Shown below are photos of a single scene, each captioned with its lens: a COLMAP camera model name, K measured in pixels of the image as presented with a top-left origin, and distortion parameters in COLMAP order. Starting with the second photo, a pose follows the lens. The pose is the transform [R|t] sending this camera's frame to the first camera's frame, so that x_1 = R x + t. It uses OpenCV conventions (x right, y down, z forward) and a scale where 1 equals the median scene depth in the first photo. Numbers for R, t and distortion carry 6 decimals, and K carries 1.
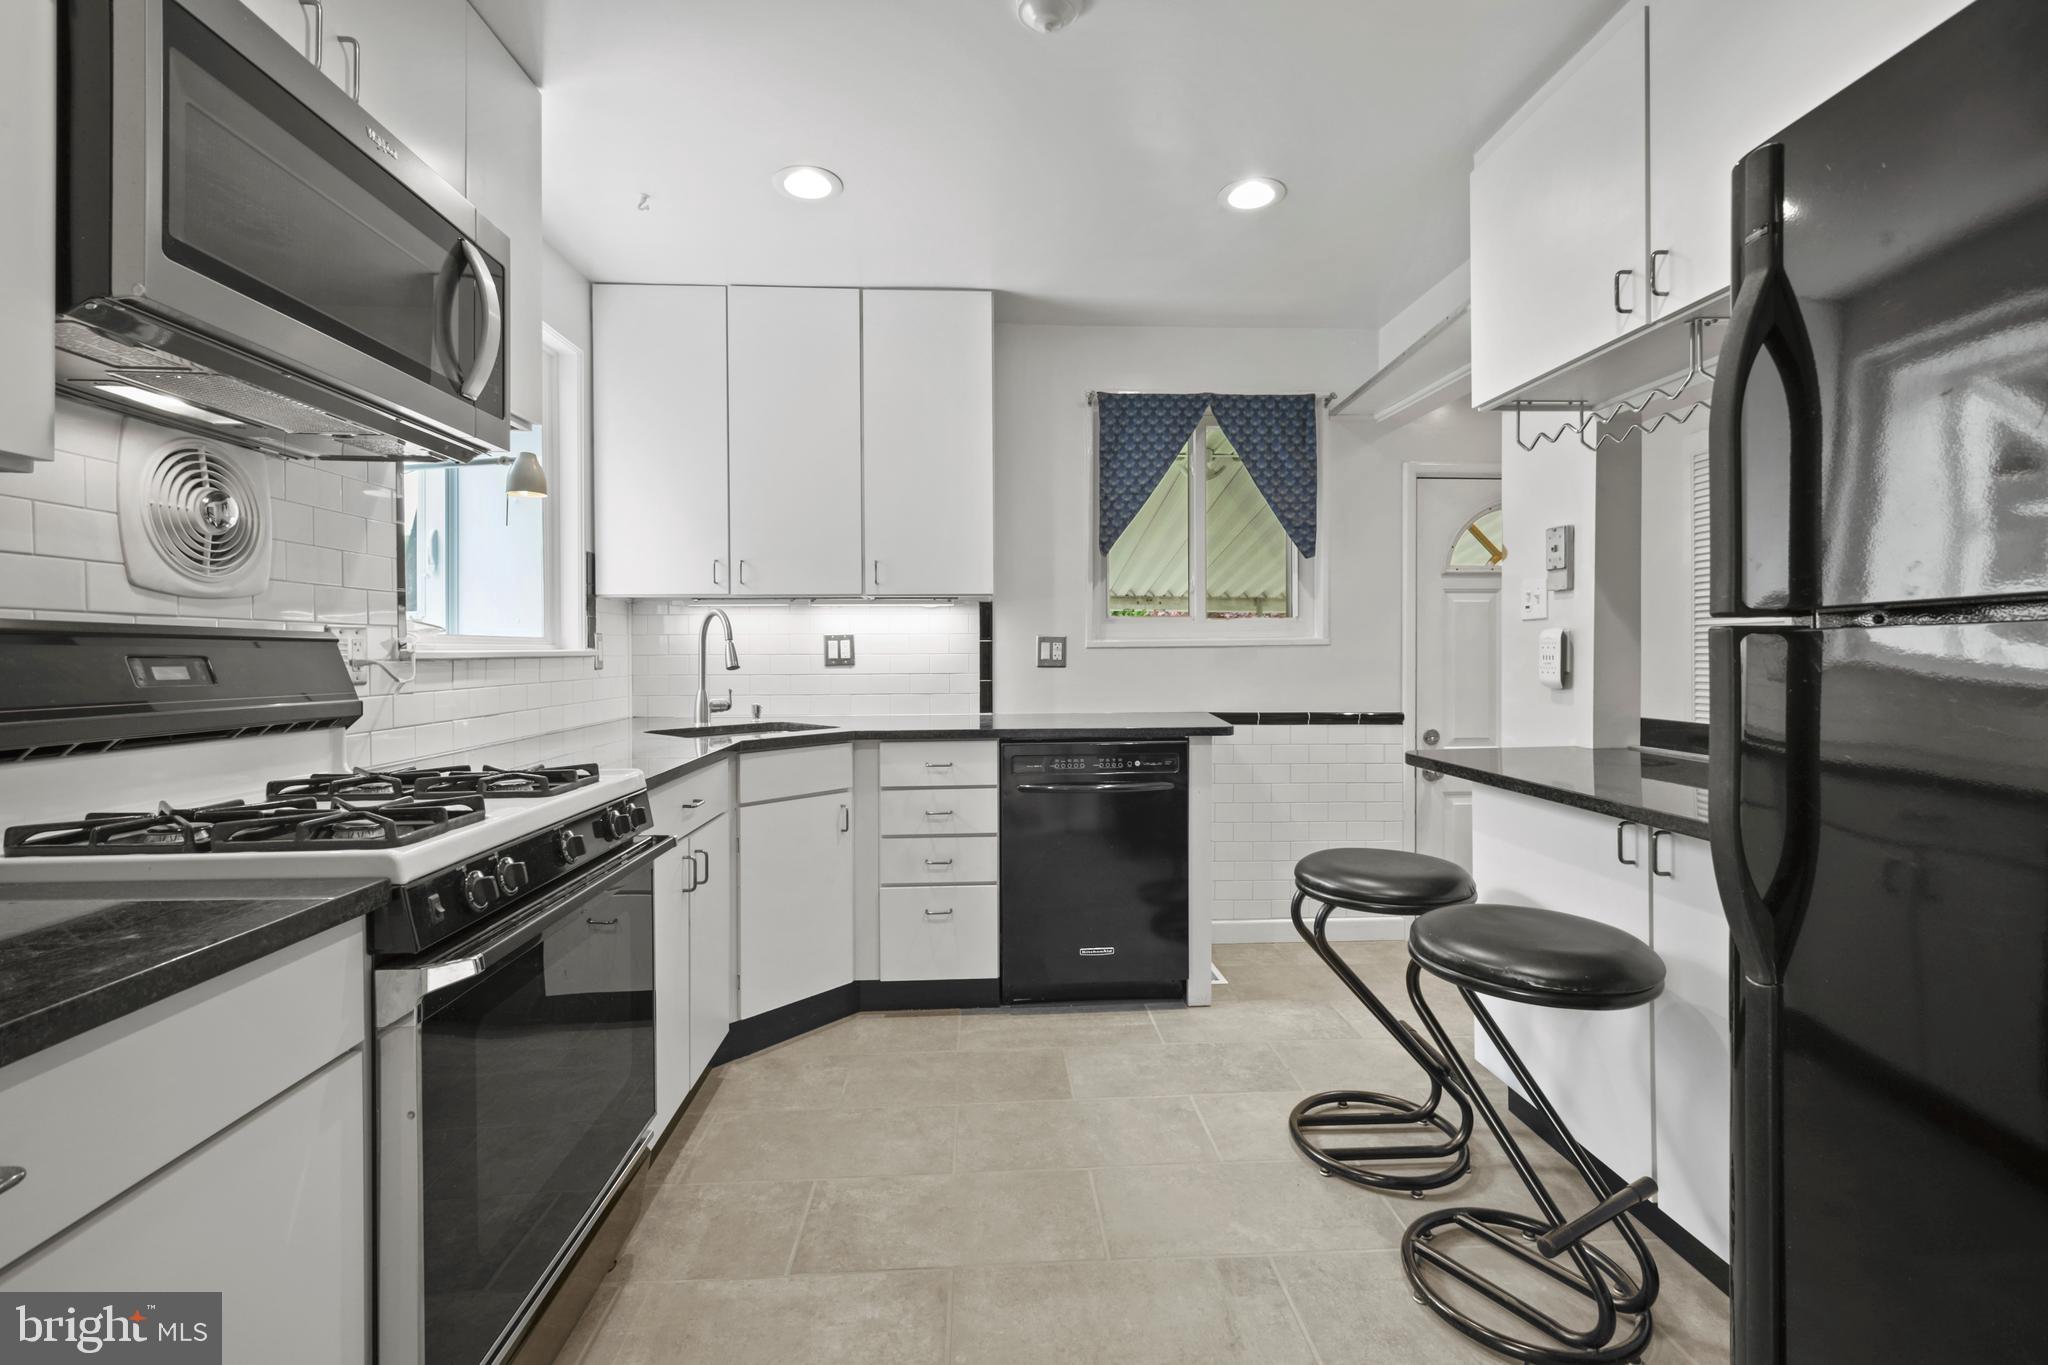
lens RADIAL K [[890.9, 0, 1027.6], [0, 890.9, 658.1], [0, 0, 1]] dist [0.005659, -0.001645]
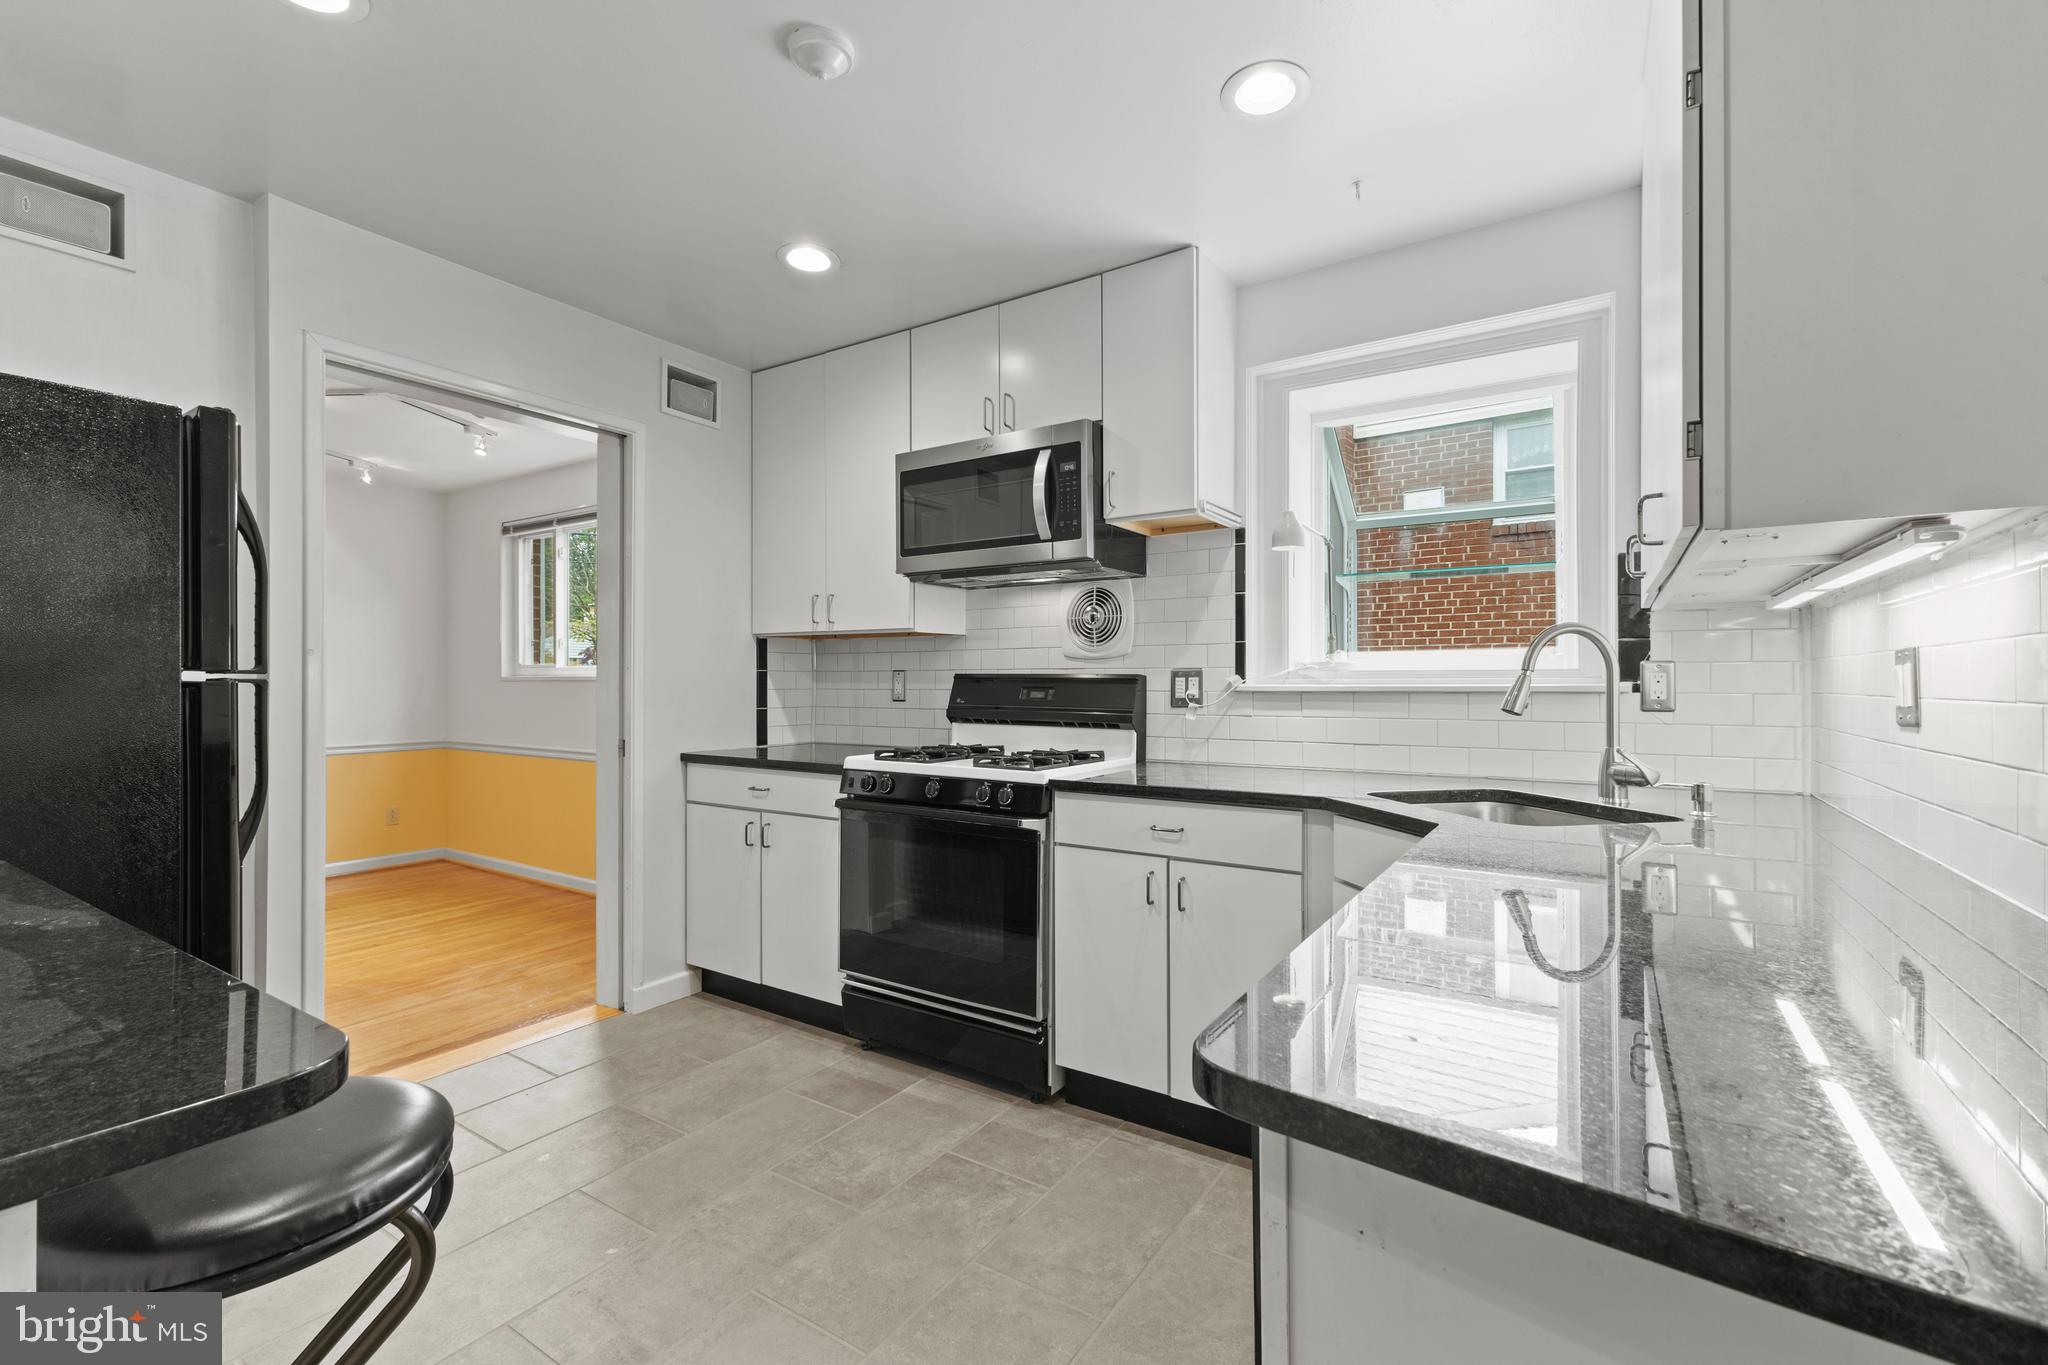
lens RADIAL K [[890.9, 0, 1041.7], [0, 890.9, 673.4], [0, 0, 1]] dist [0.005659, -0.001645]
pose [[-0.585014, -0.003376, -0.811017, 0.468123], [-0.006912, 0.999976, 0.000824, -0.019697], [0.810994, 0.006088, -0.585023, 1.200014]]
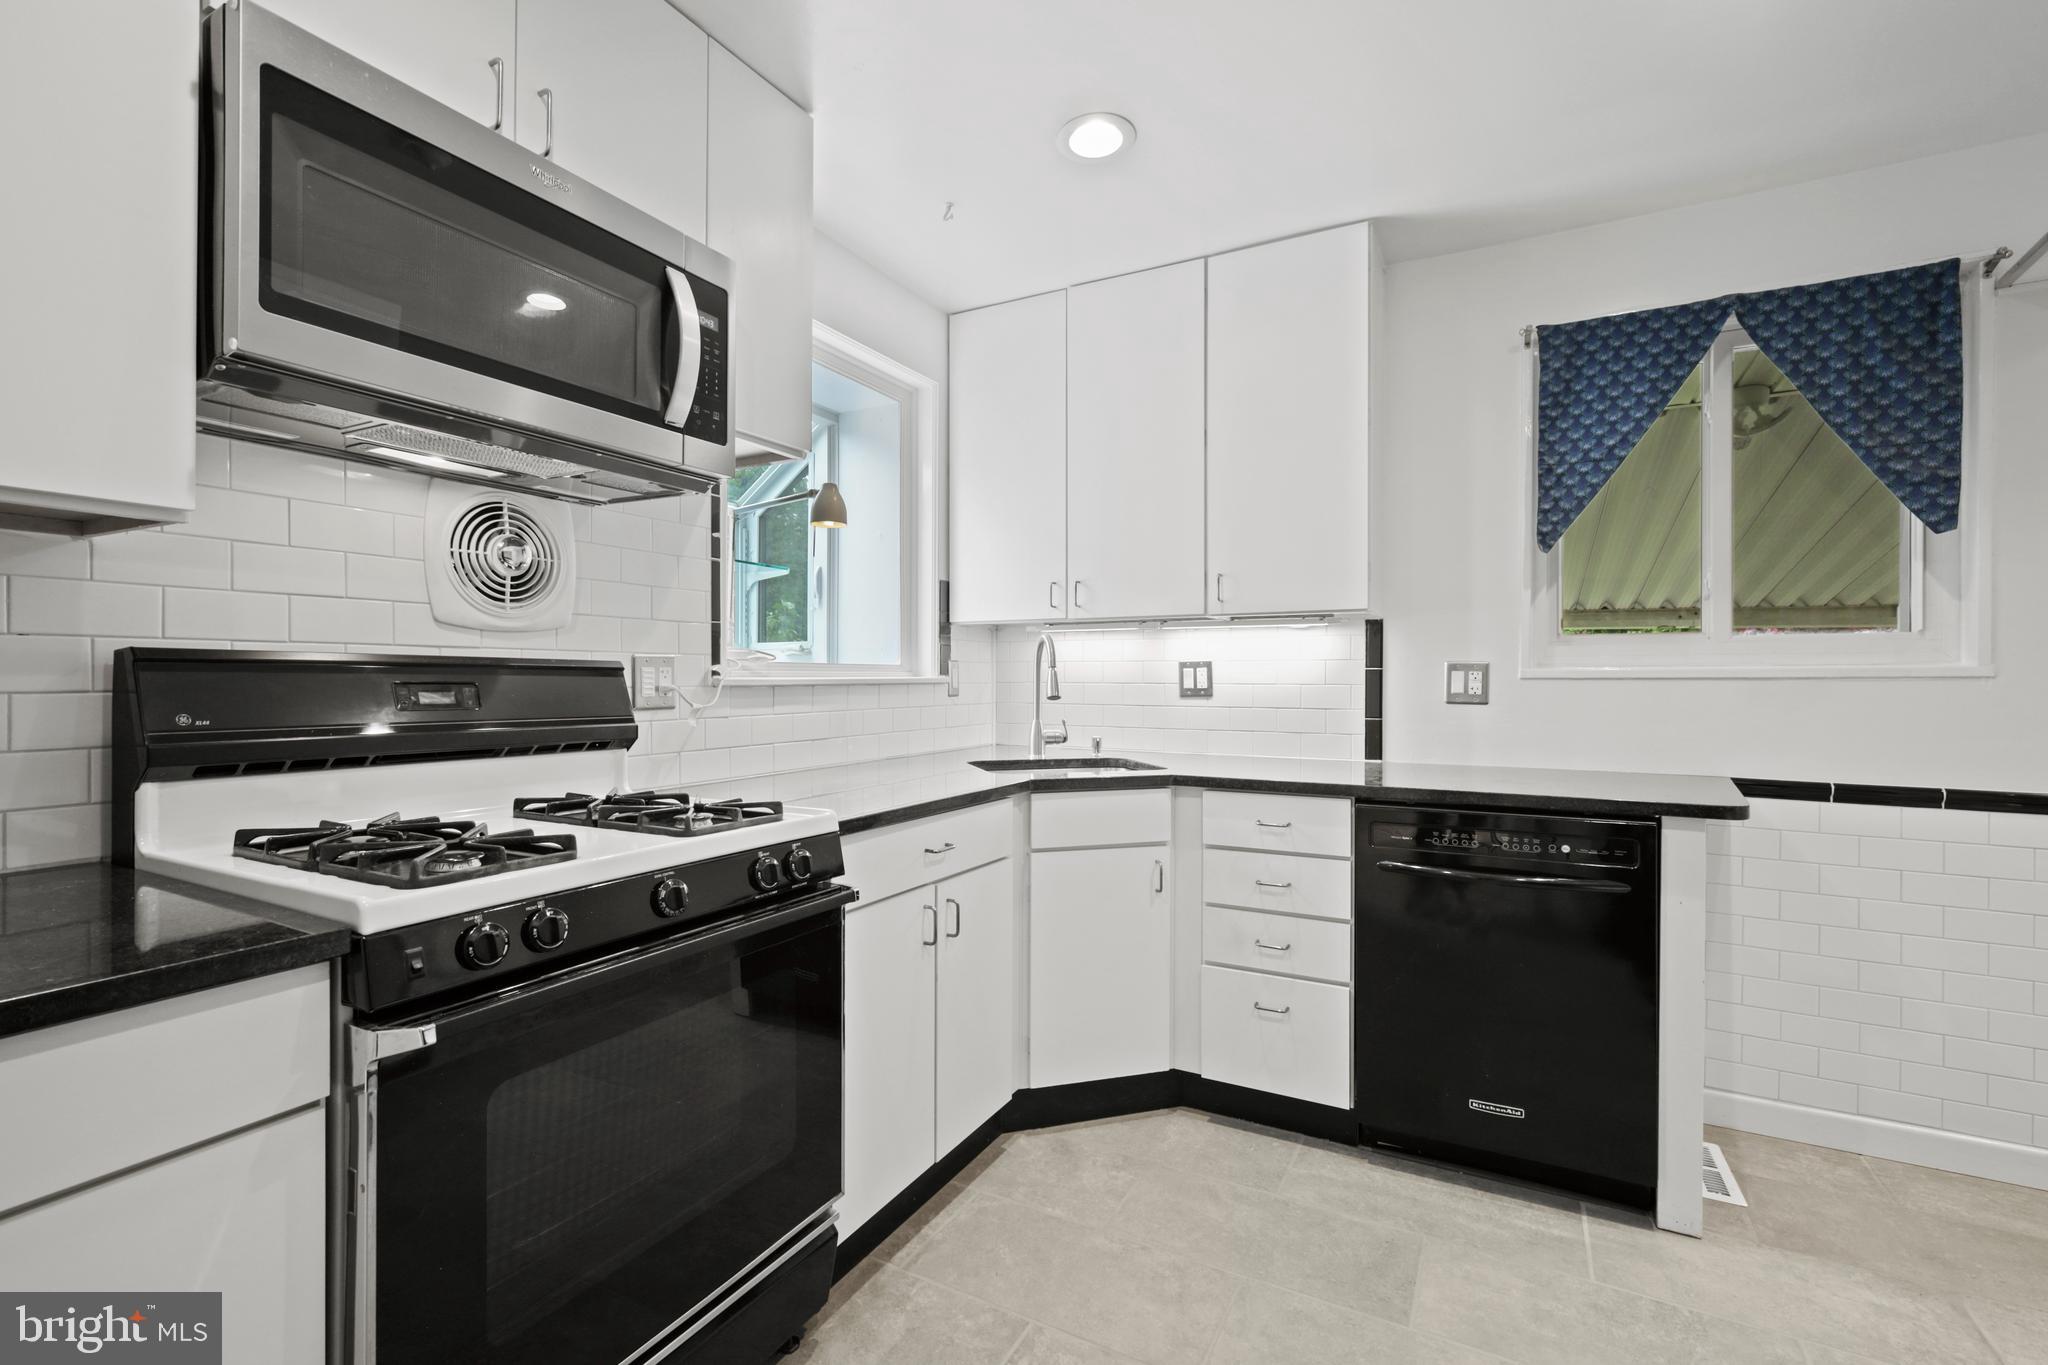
lens RADIAL K [[890.9, 0, 1027.0], [0, 890.9, 678.7], [0, 0, 1]] dist [0.005659, -0.001645]
pose [[0.852355, 0.007846, -0.522904, 0.138668], [-0.011068, 0.999934, -0.003037, -0.006295], [0.522846, 0.008376, 0.852386, 0.214723]]
